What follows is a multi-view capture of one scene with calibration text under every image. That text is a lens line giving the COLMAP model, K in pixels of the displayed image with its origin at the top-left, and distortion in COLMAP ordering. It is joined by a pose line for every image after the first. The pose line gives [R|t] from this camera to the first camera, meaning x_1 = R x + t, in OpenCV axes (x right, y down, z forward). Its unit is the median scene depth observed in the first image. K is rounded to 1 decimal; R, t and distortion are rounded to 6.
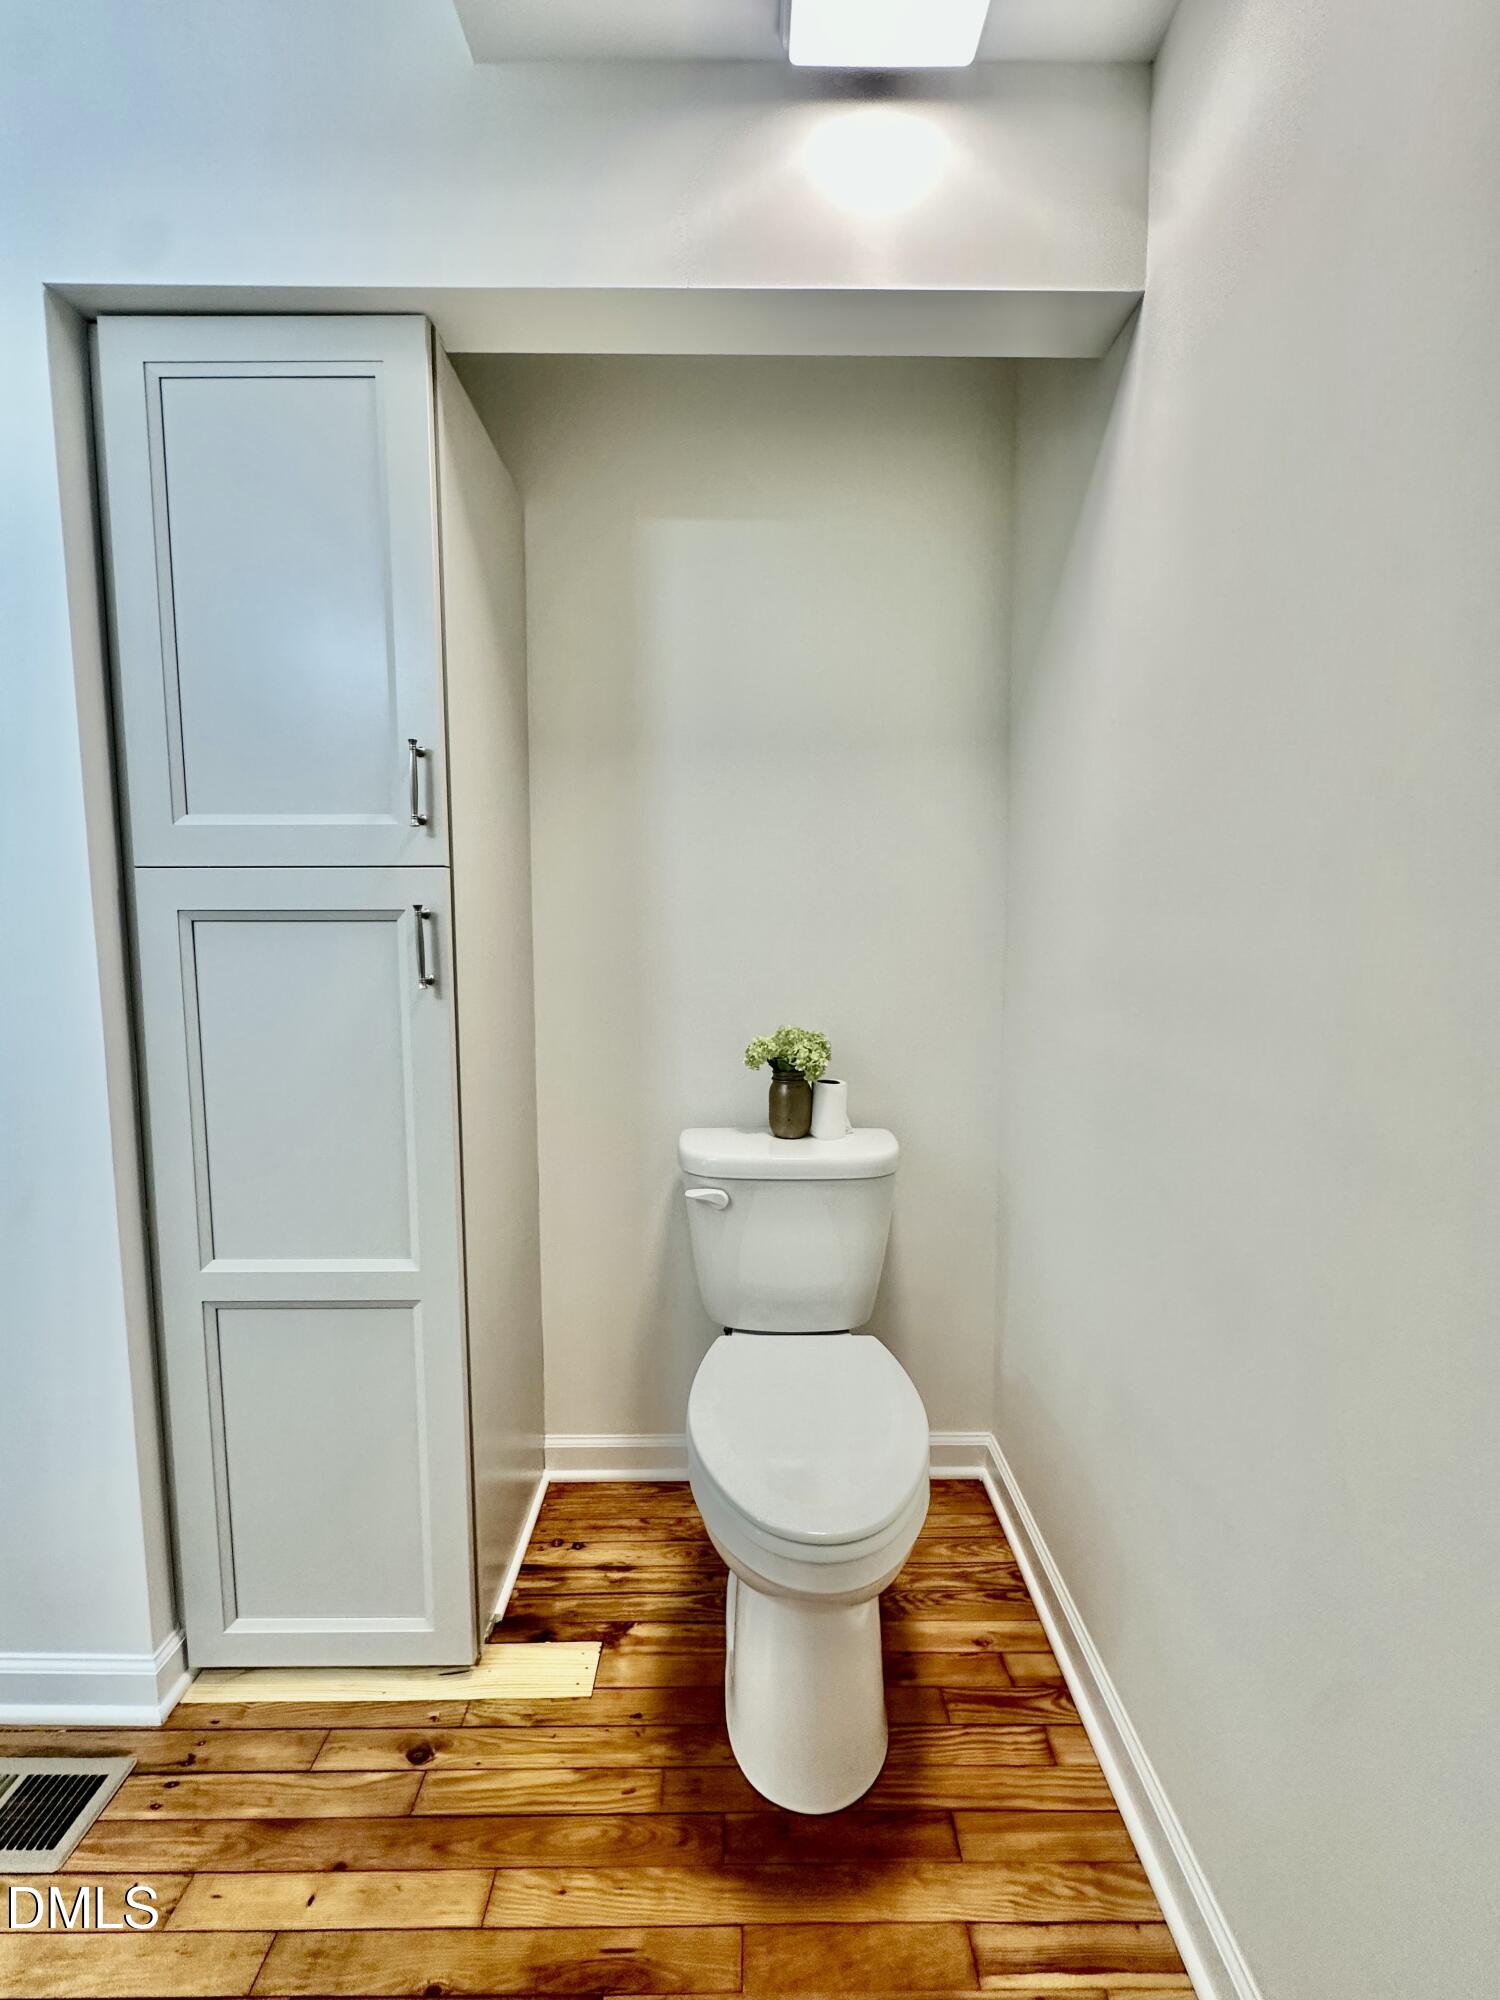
lens RADIAL K [[791.7, 0, 750.0], [0, 791.7, 1000.0], [0, 0, 1]] dist [-0.004277, 0.000091]
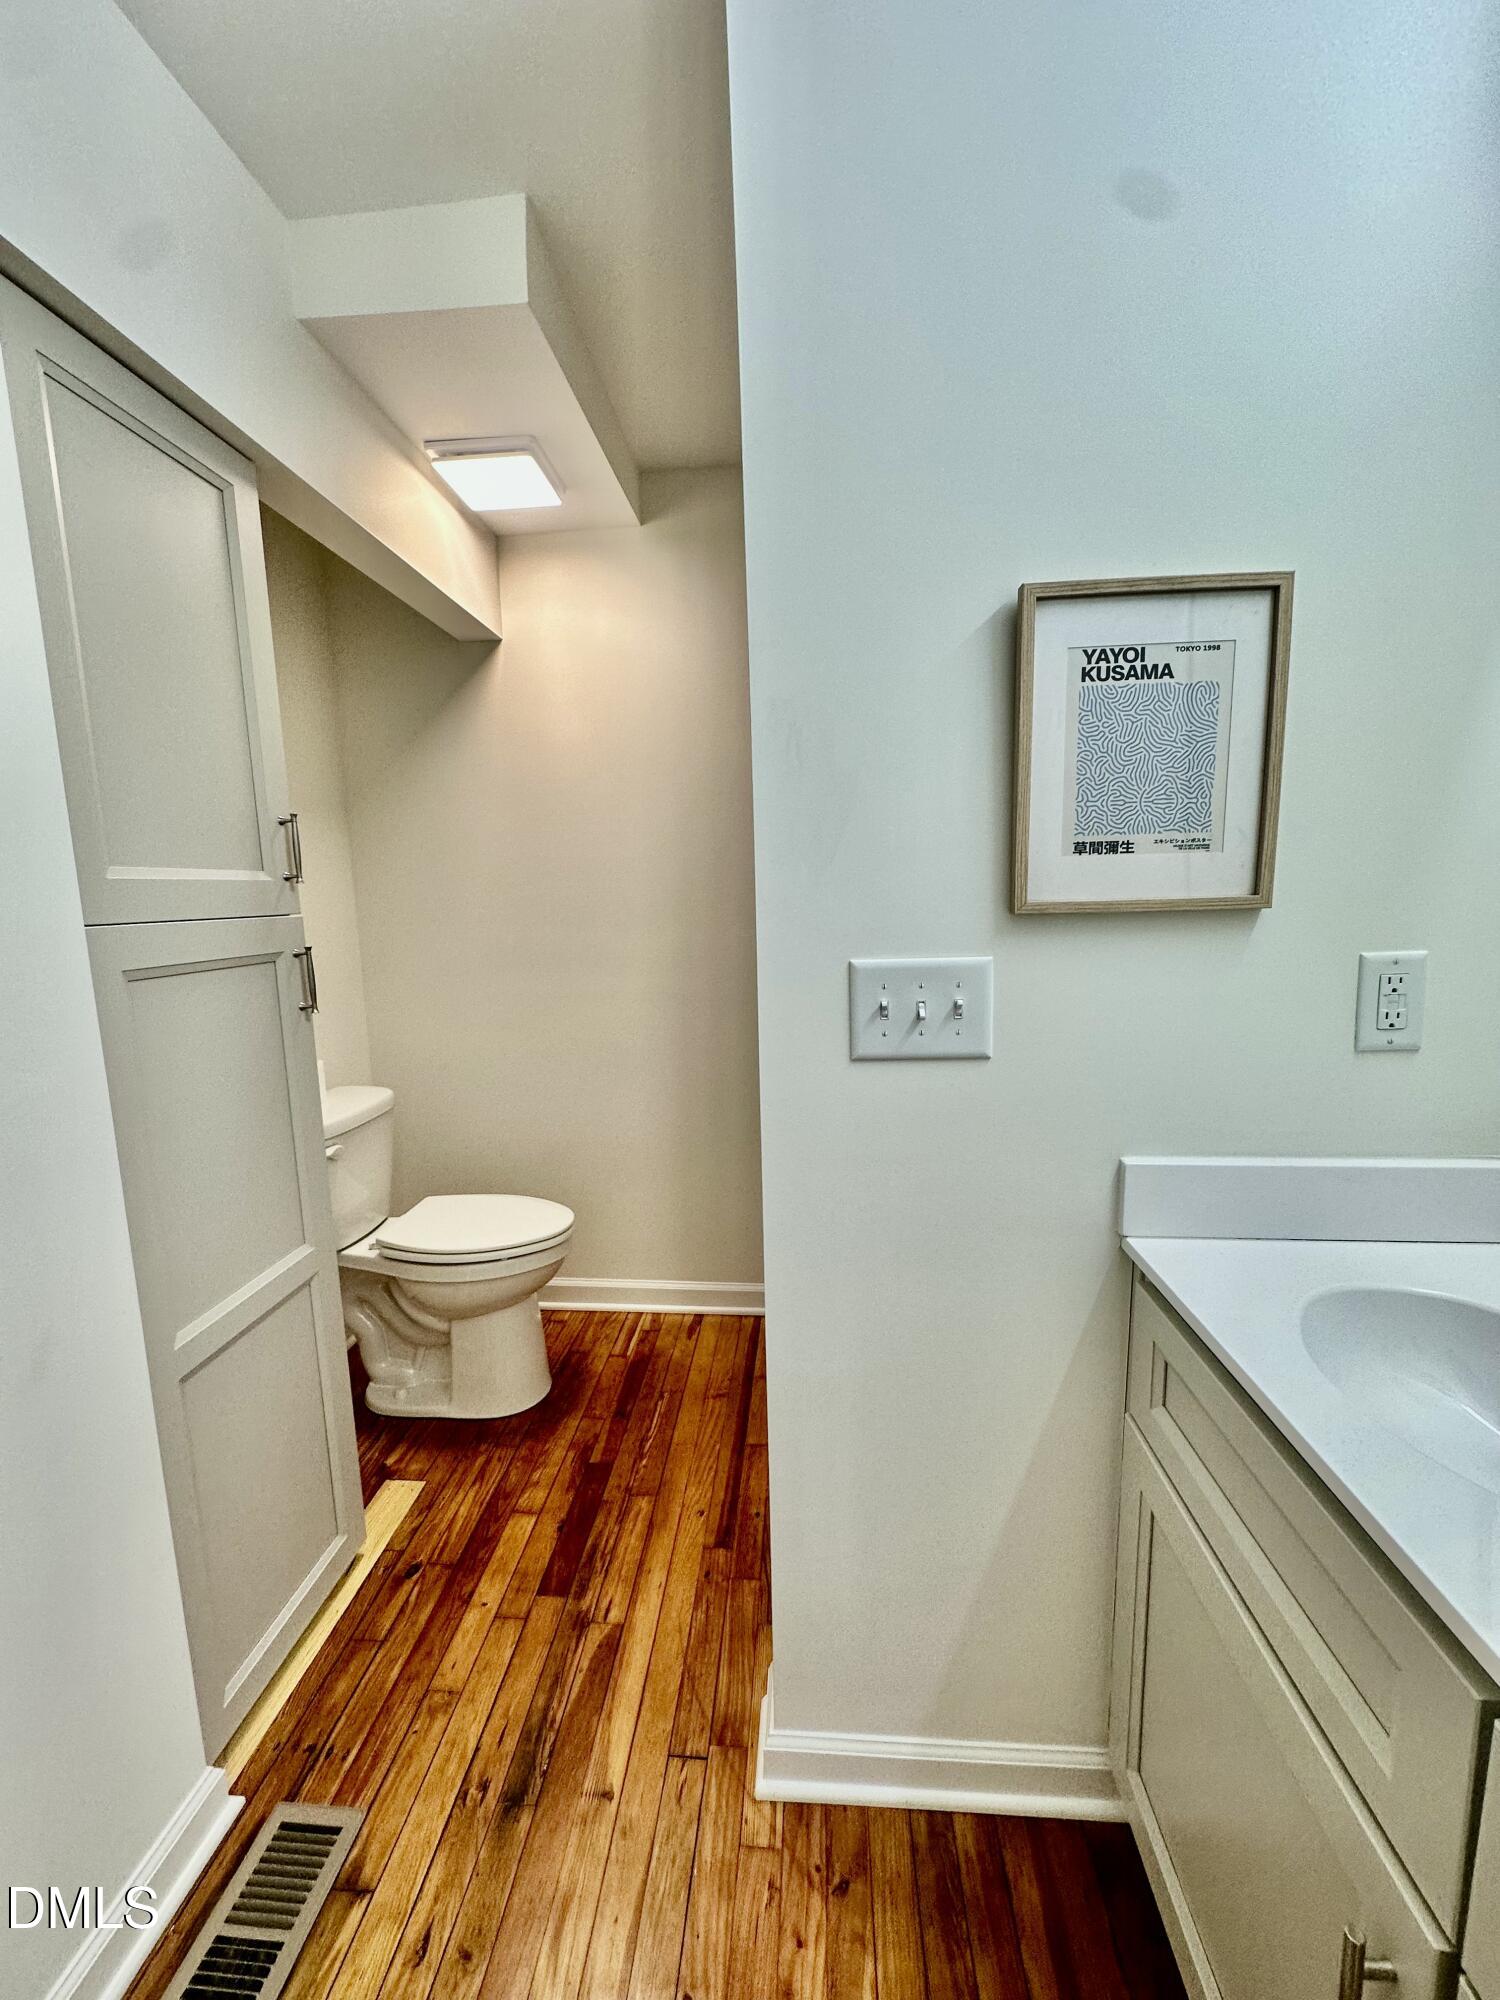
lens RADIAL K [[791.7, 0, 750.0], [0, 791.7, 1000.0], [0, 0, 1]] dist [-0.004277, 0.000091]
pose [[0.093676, -0.144041, 0.985128, -1.619283], [0.113542, 0.984569, 0.133162, -0.126425], [-0.989107, 0.099379, 0.108585, 0.188509]]
